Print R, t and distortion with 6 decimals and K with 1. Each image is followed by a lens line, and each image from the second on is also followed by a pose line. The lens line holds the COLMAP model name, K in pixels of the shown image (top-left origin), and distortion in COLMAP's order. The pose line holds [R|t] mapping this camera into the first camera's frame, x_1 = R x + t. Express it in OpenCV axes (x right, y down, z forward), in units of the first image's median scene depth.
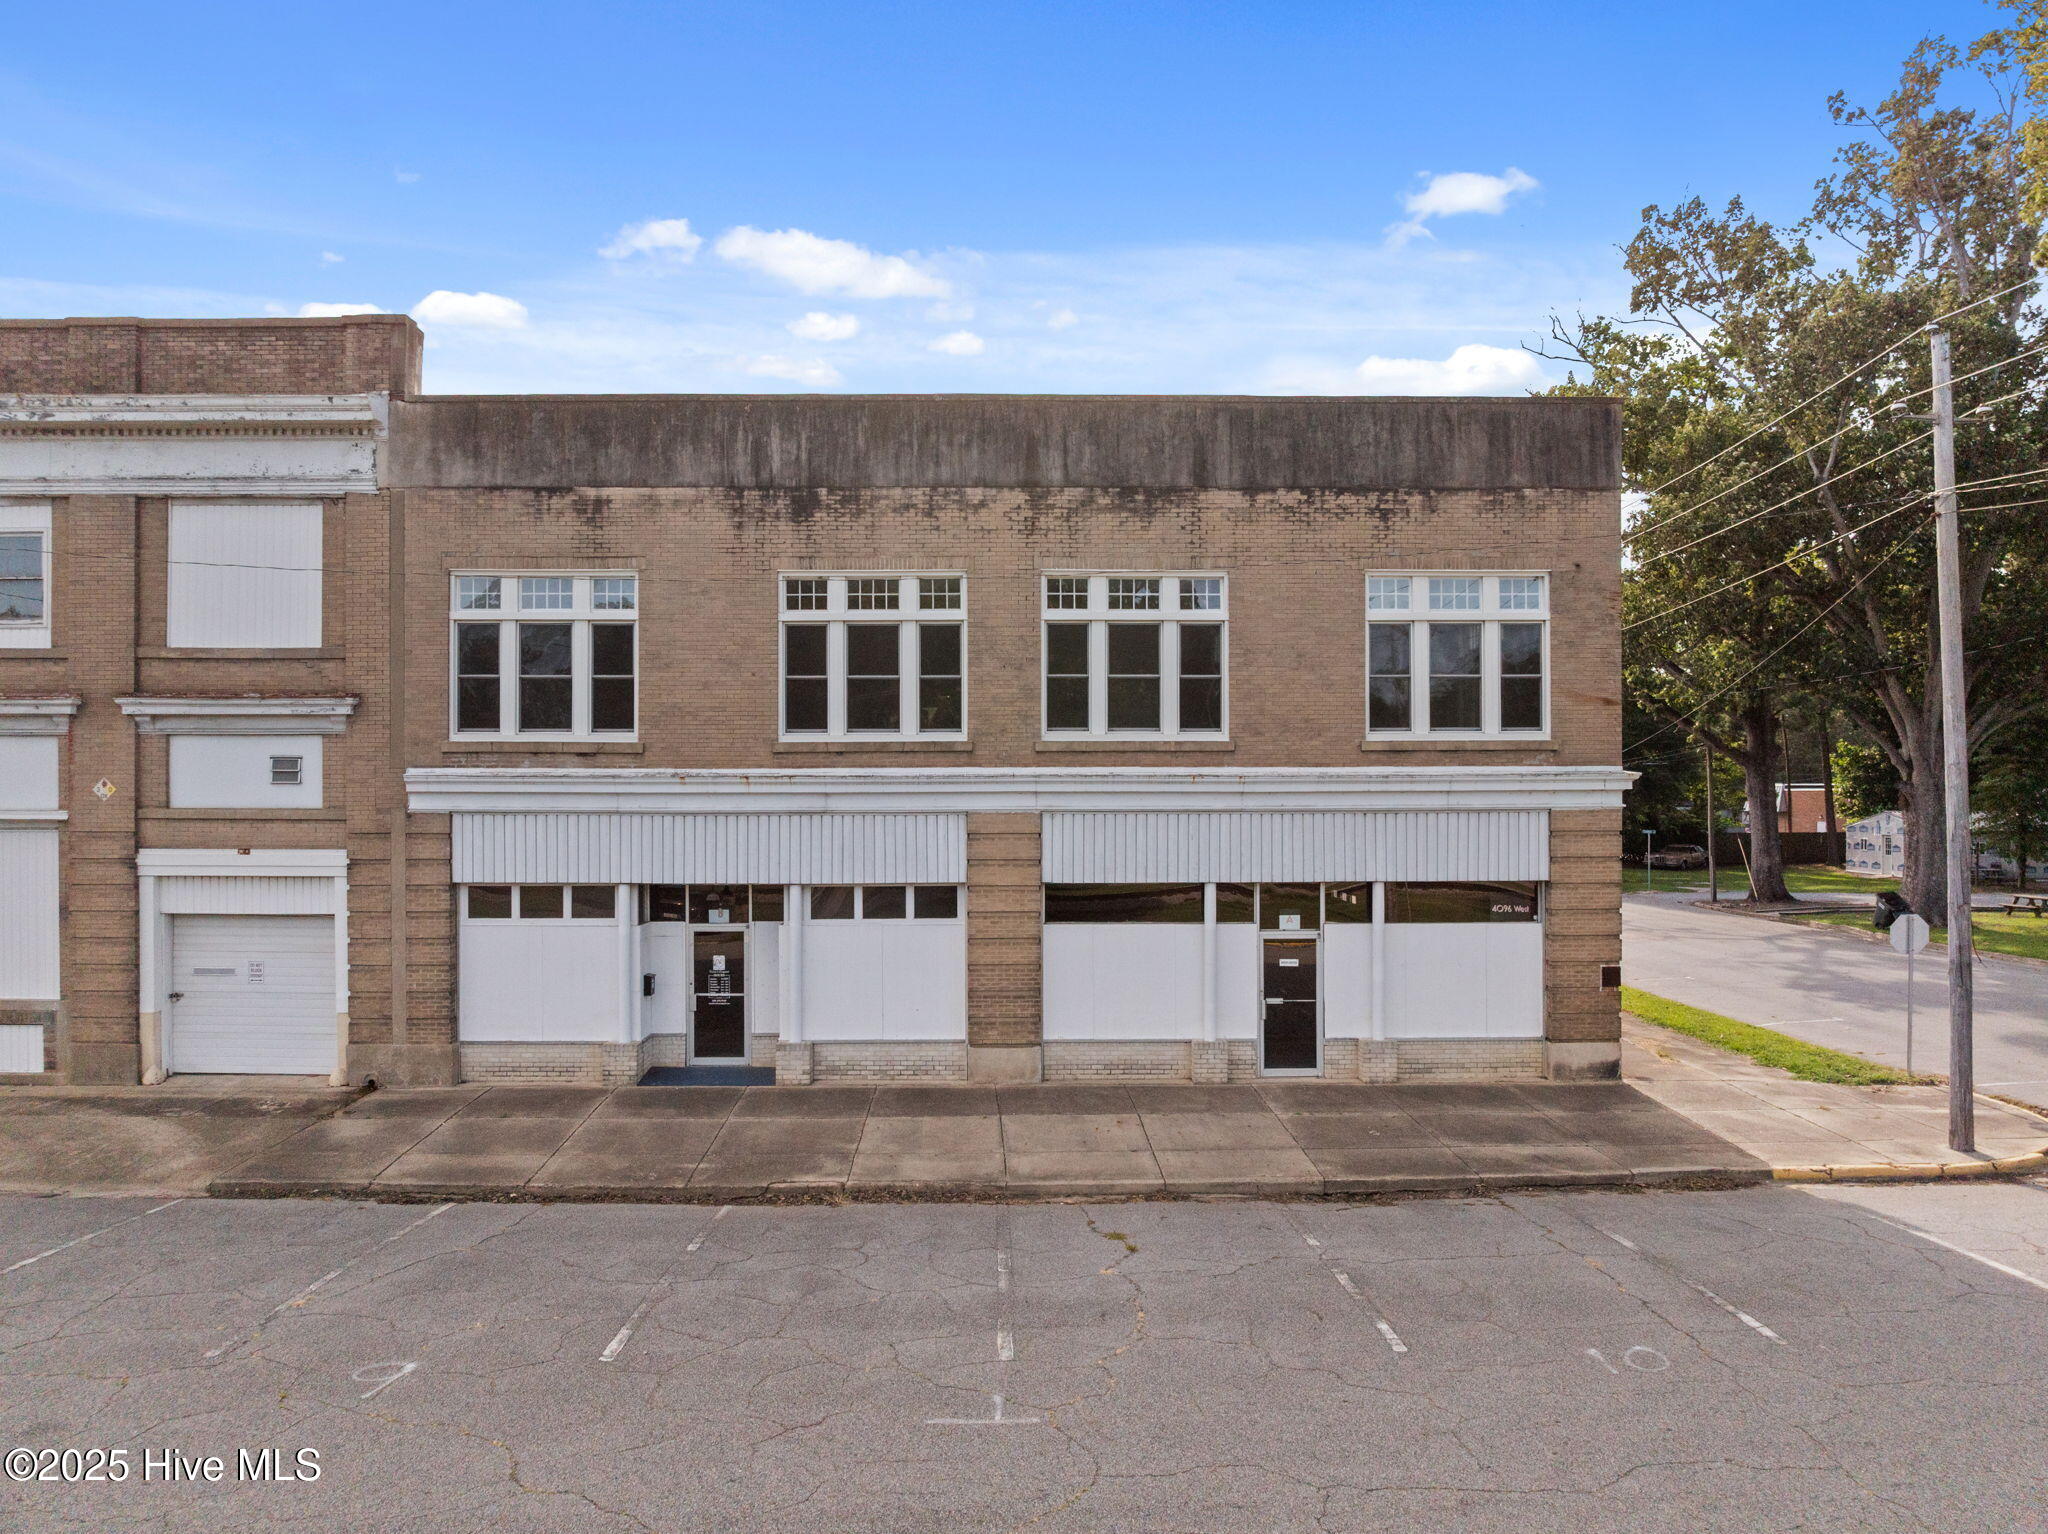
lens RADIAL K [[1484.5, 0, 1024.9], [0, 1484.5, 793.0], [0, 0, 1]] dist [-0.034527, -0.005269]
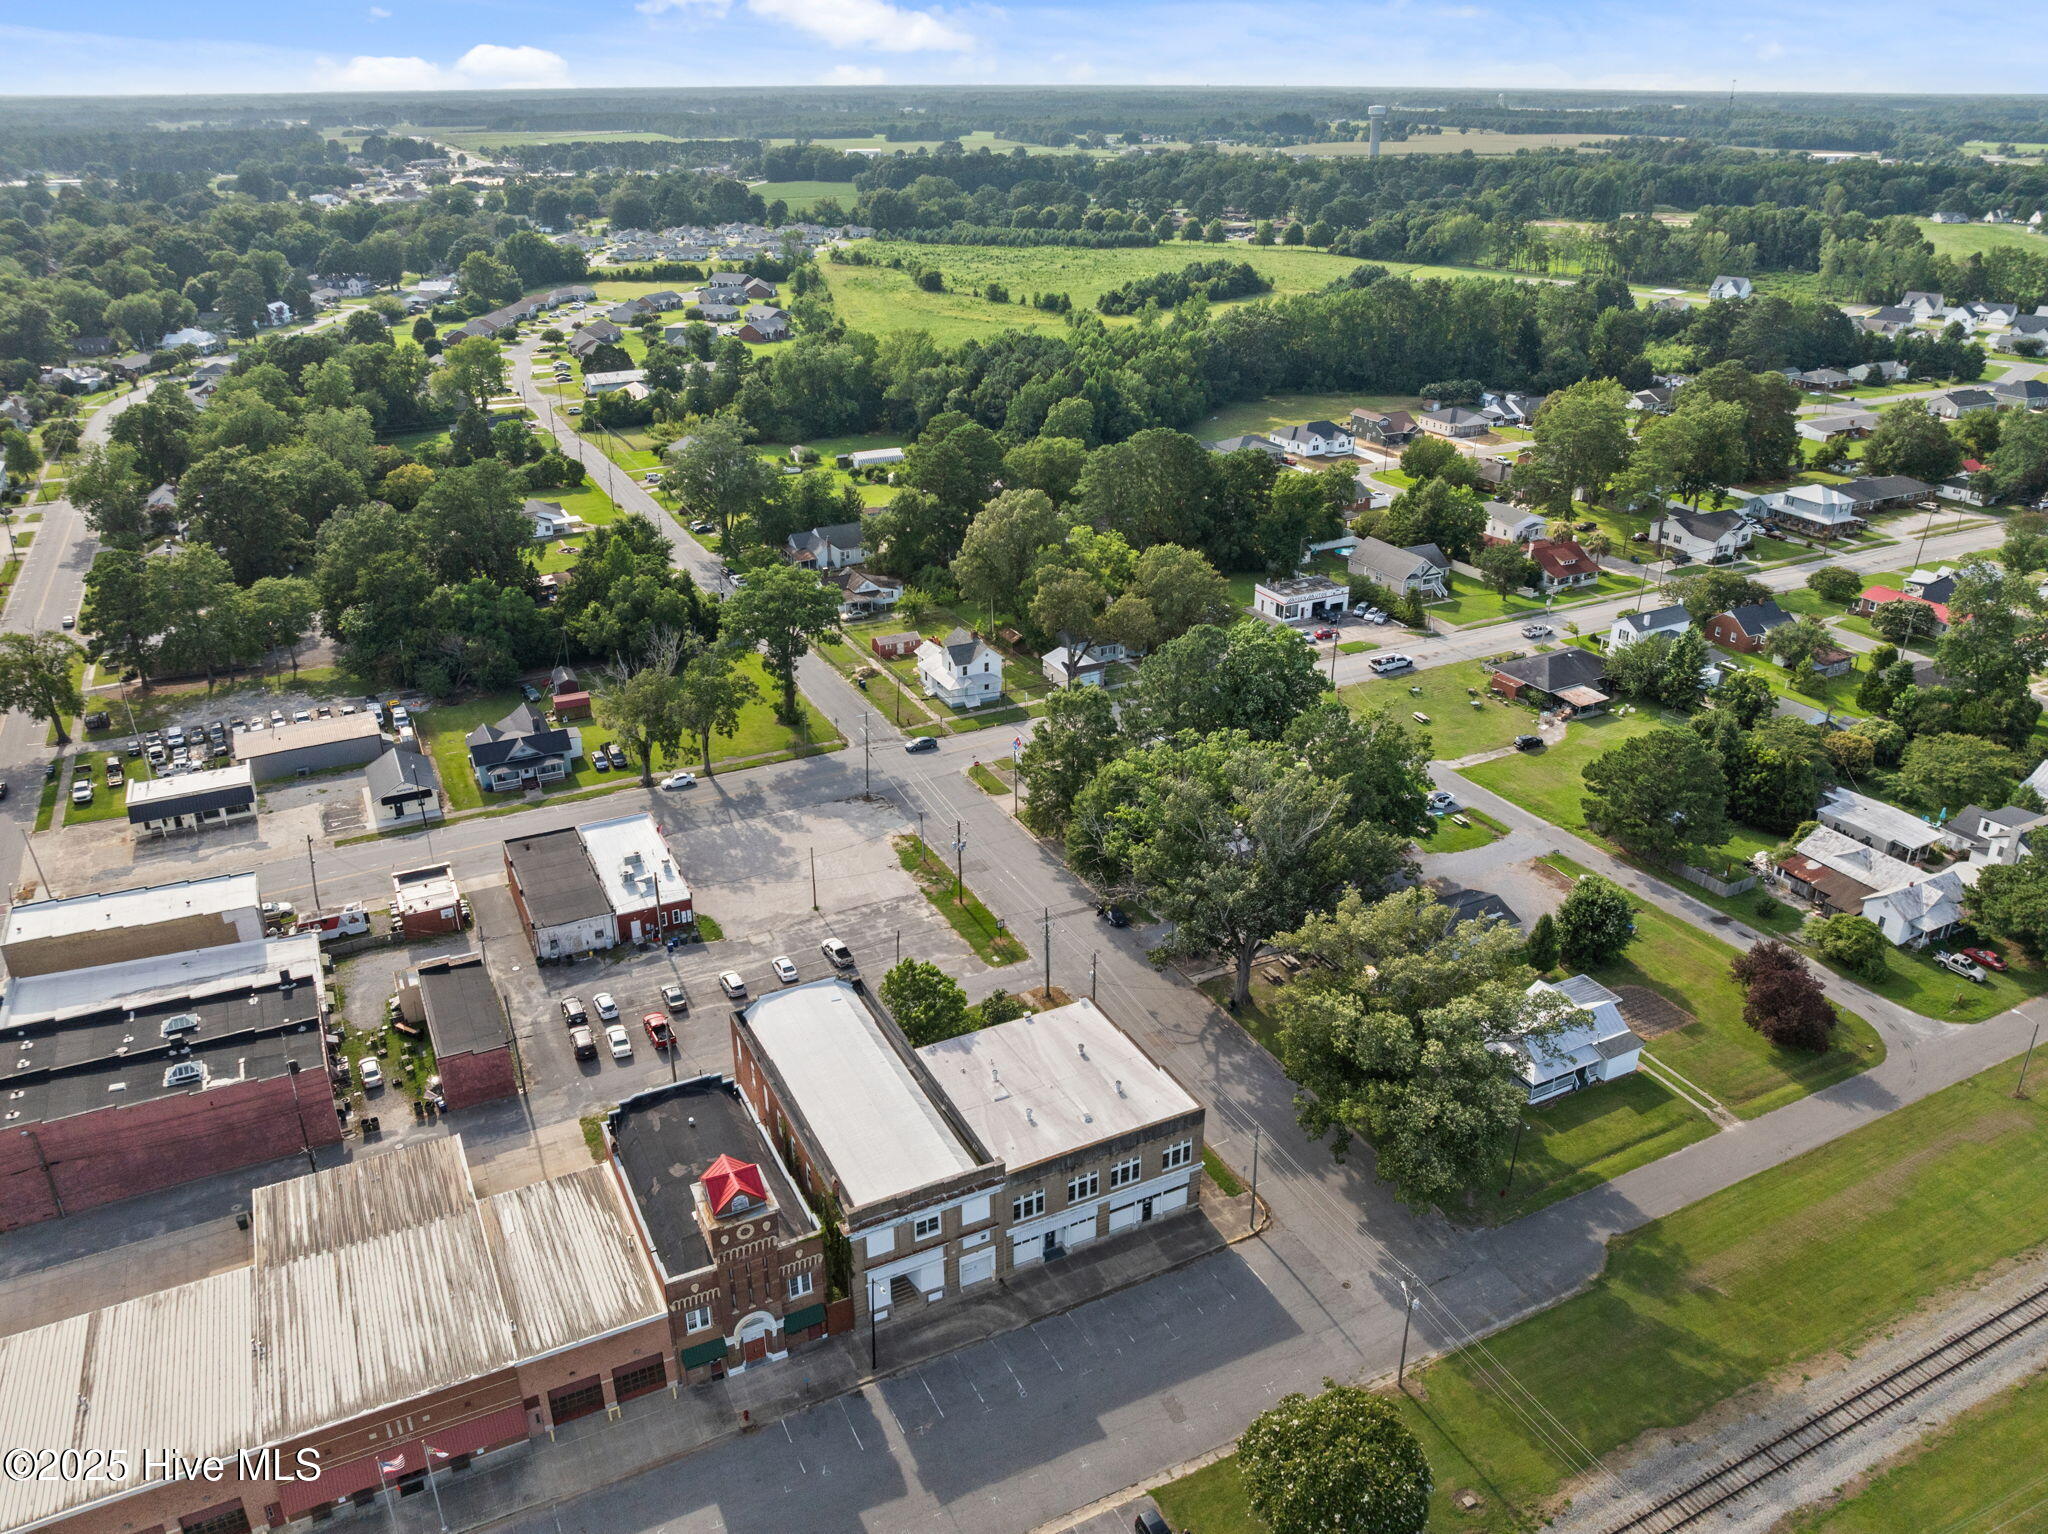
lens RADIAL K [[1489.9, 0, 1039.5], [0, 1489.9, 740.6], [0, 0, 1]] dist [-0.037318, 0.001875]
pose [[0.900055, -0.172539, 0.400165, -2.129318], [-0.005699, 0.913540, 0.406709, -3.773742], [-0.435740, -0.368341, 0.821252, -2.770850]]
